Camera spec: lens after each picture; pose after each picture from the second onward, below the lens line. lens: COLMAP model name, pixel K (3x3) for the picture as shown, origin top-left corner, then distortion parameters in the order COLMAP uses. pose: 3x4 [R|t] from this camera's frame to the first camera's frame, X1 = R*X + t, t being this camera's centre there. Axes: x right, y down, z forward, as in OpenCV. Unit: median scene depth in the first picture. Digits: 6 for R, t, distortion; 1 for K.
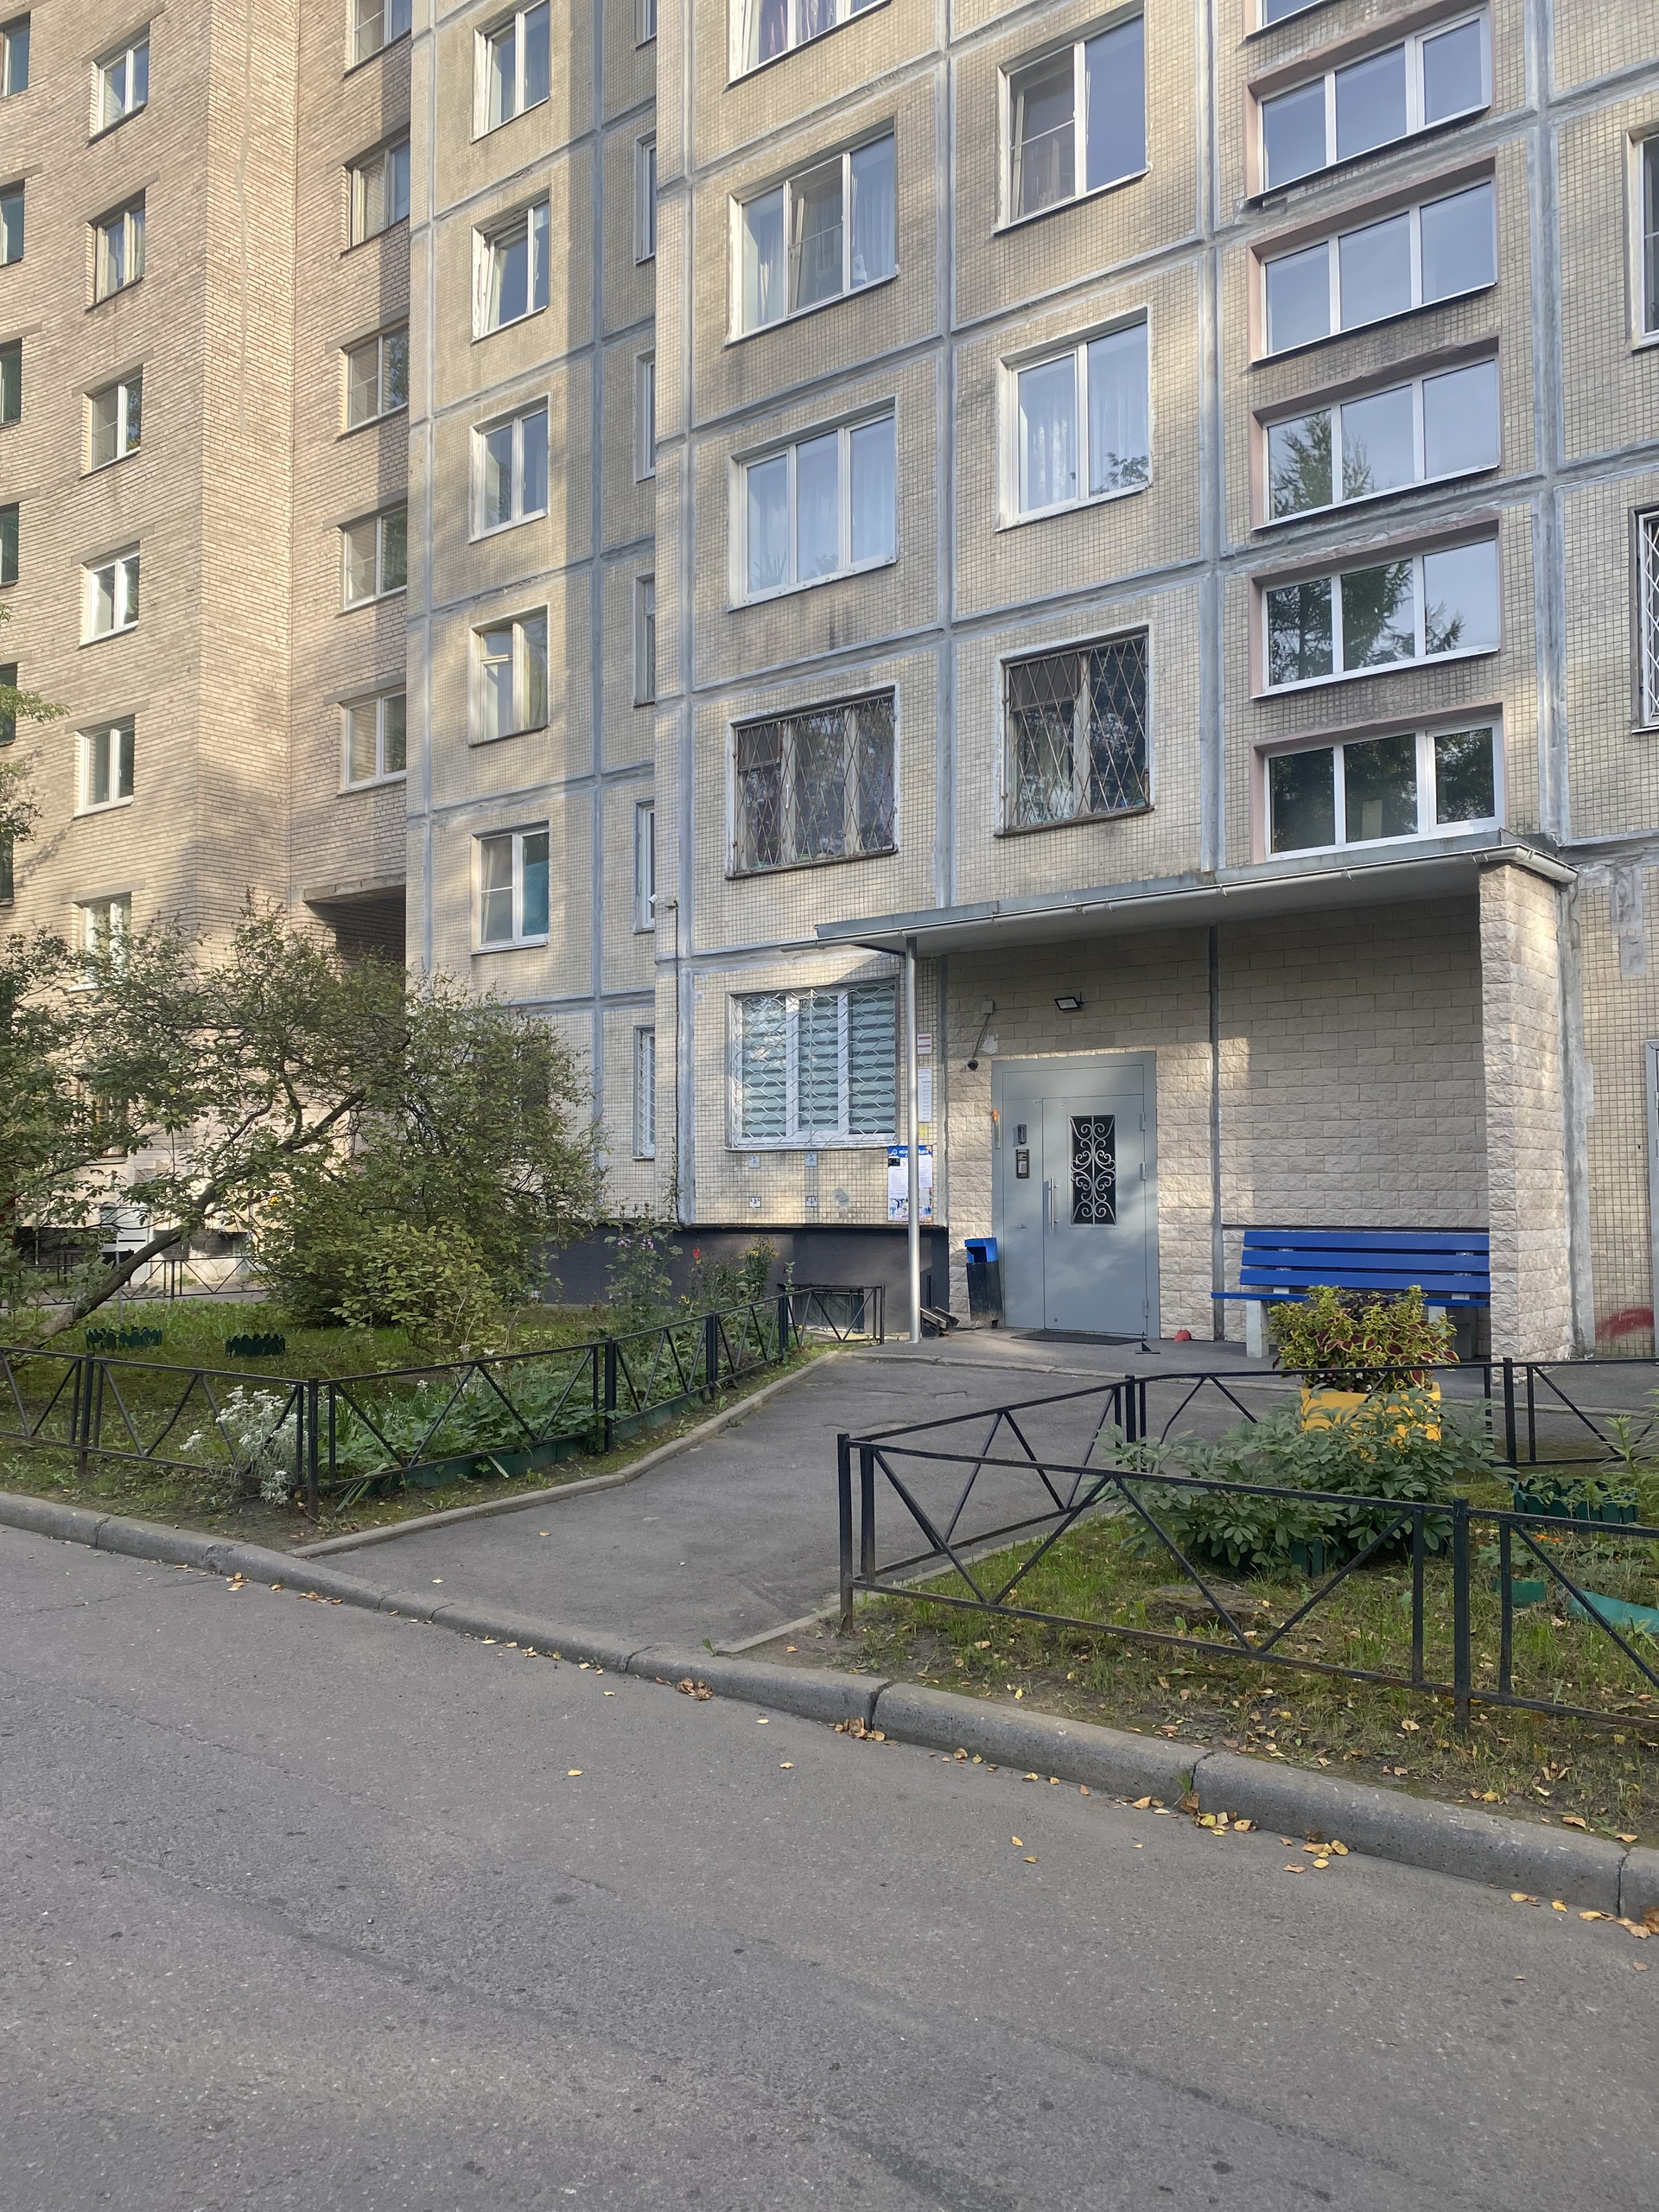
lens RADIAL K [[1706.7, 0, 824.4], [0, 1706.7, 1108.7], [0, 0, 1]] dist [0.037027, -0.041952]
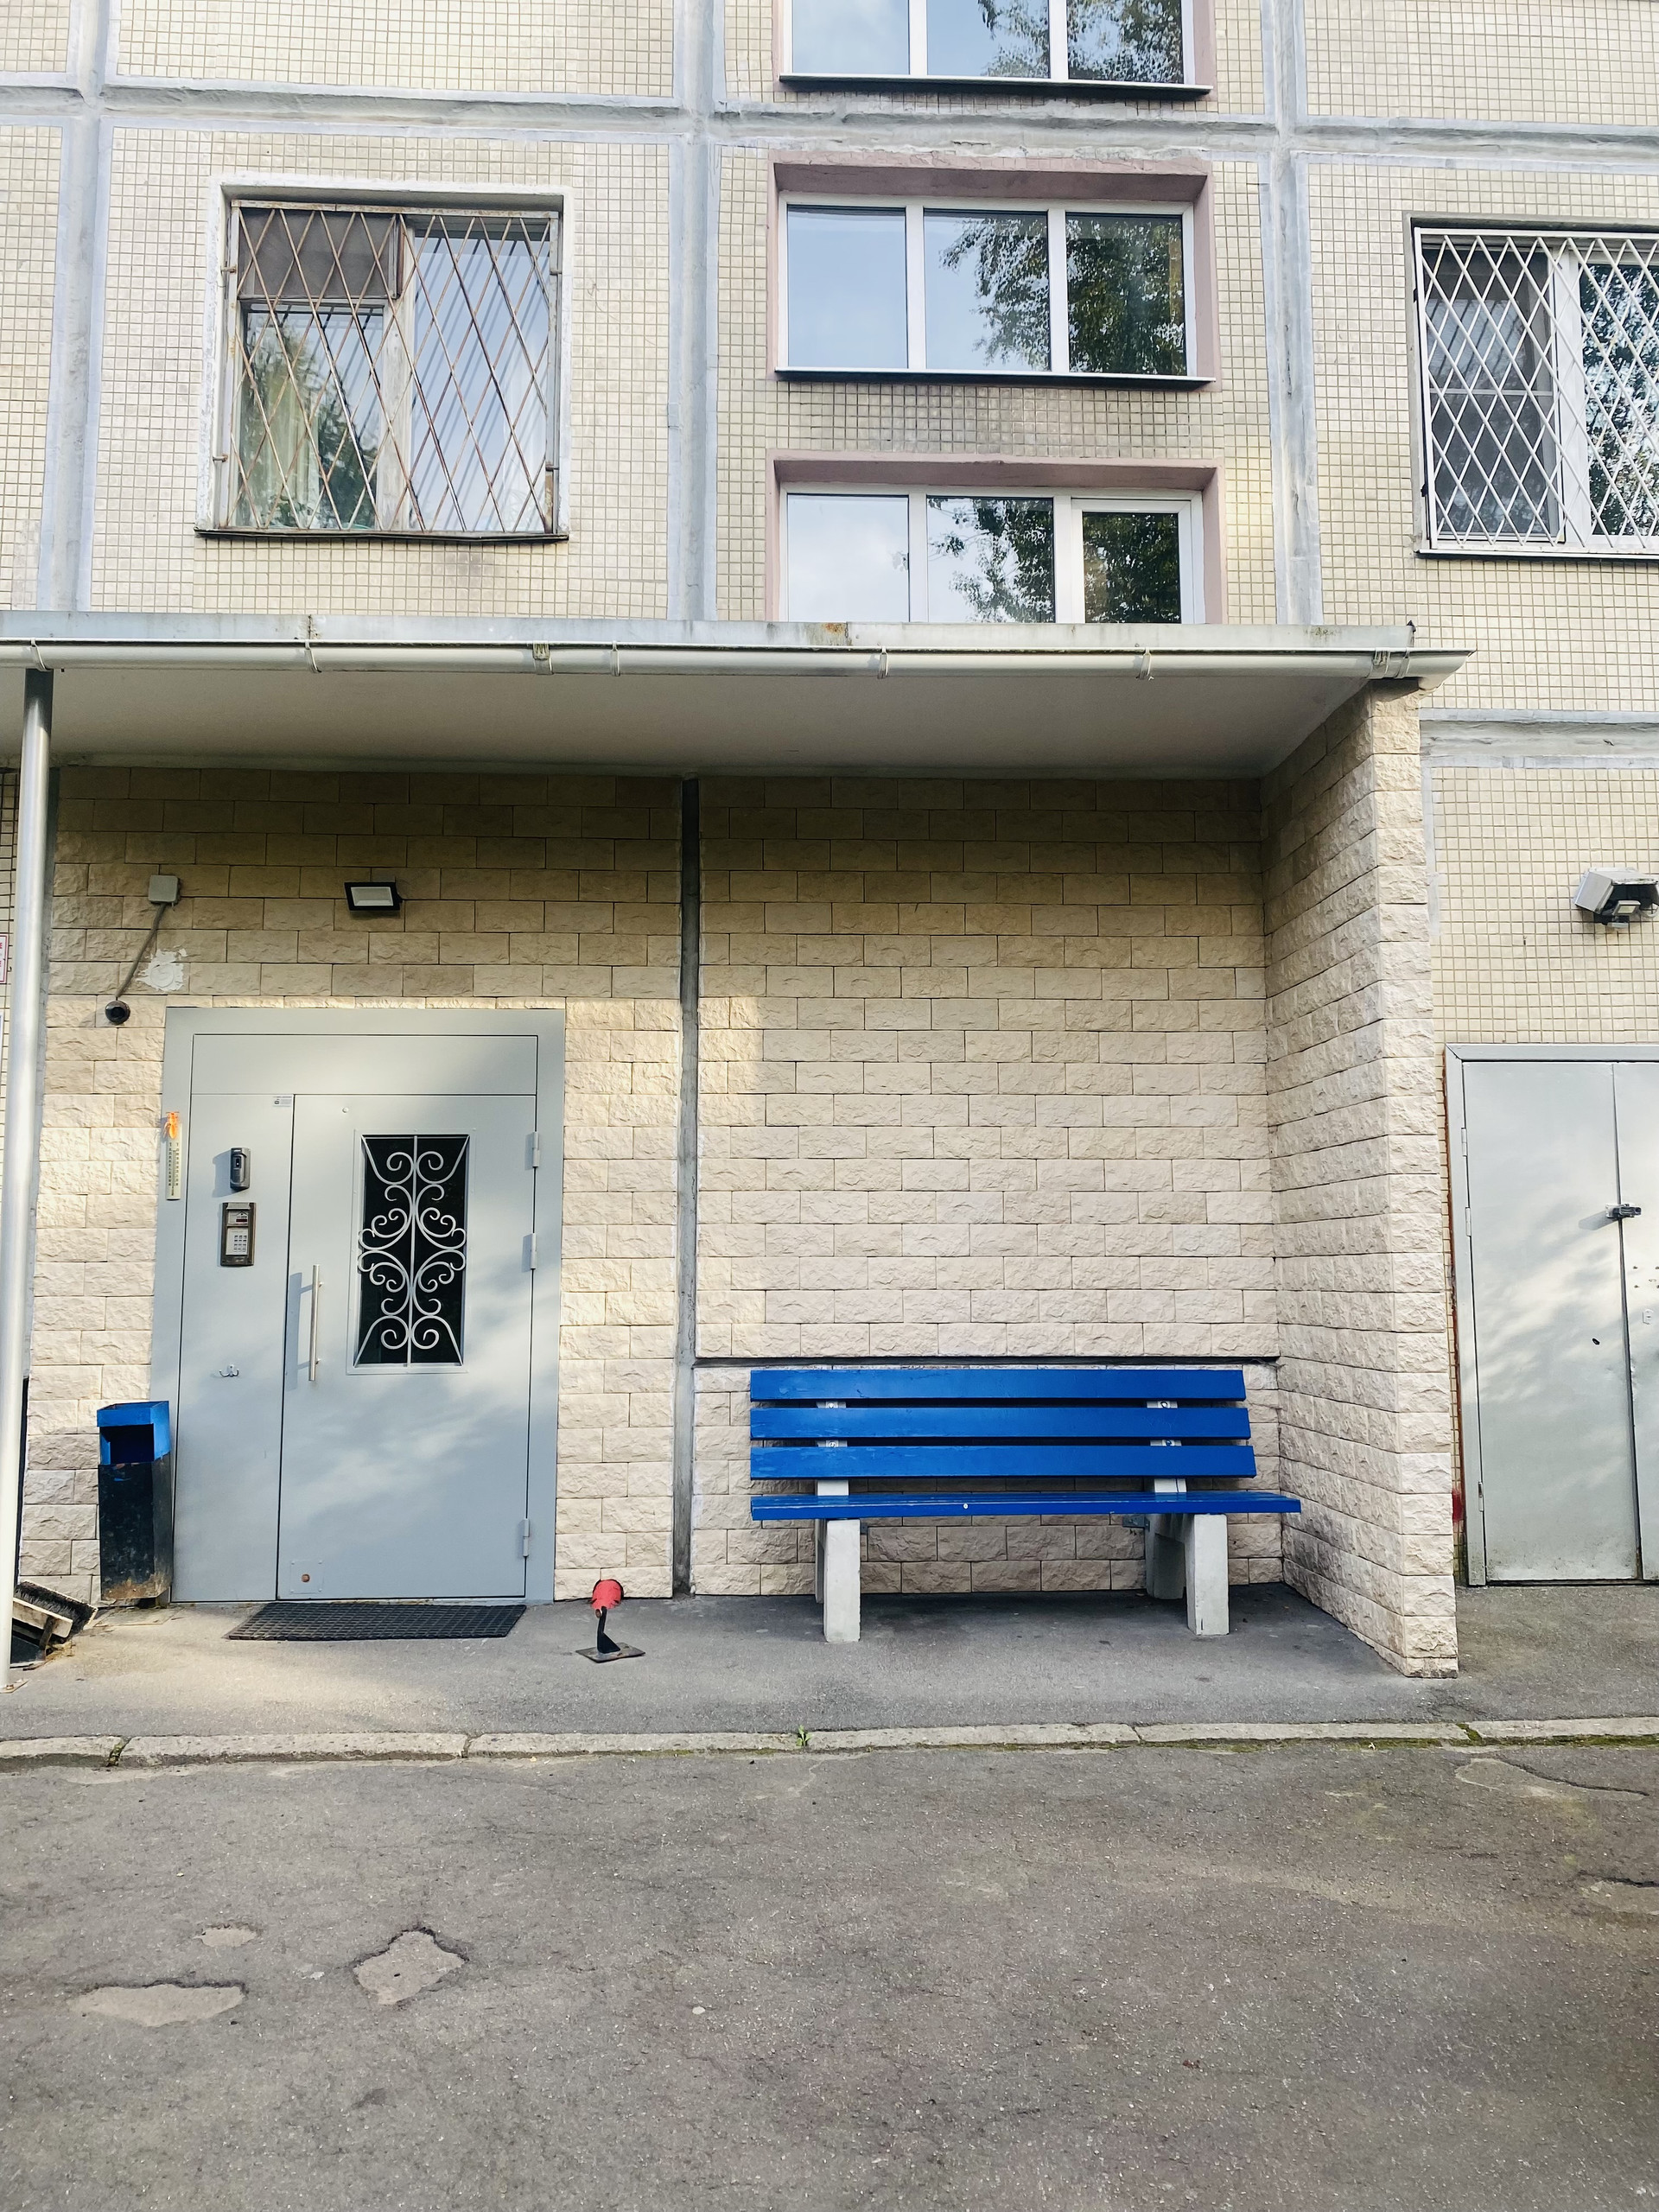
lens RADIAL K [[1706.7, 0, 849.9], [0, 1706.7, 1082.4], [0, 0, 1]] dist [0.037027, -0.041952]
pose [[0.752481, 0.073060, 0.654549, -0.069150], [-0.030776, 0.996643, -0.075863, 0.023044], [-0.657895, 0.036941, 0.752203, 0.582671]]
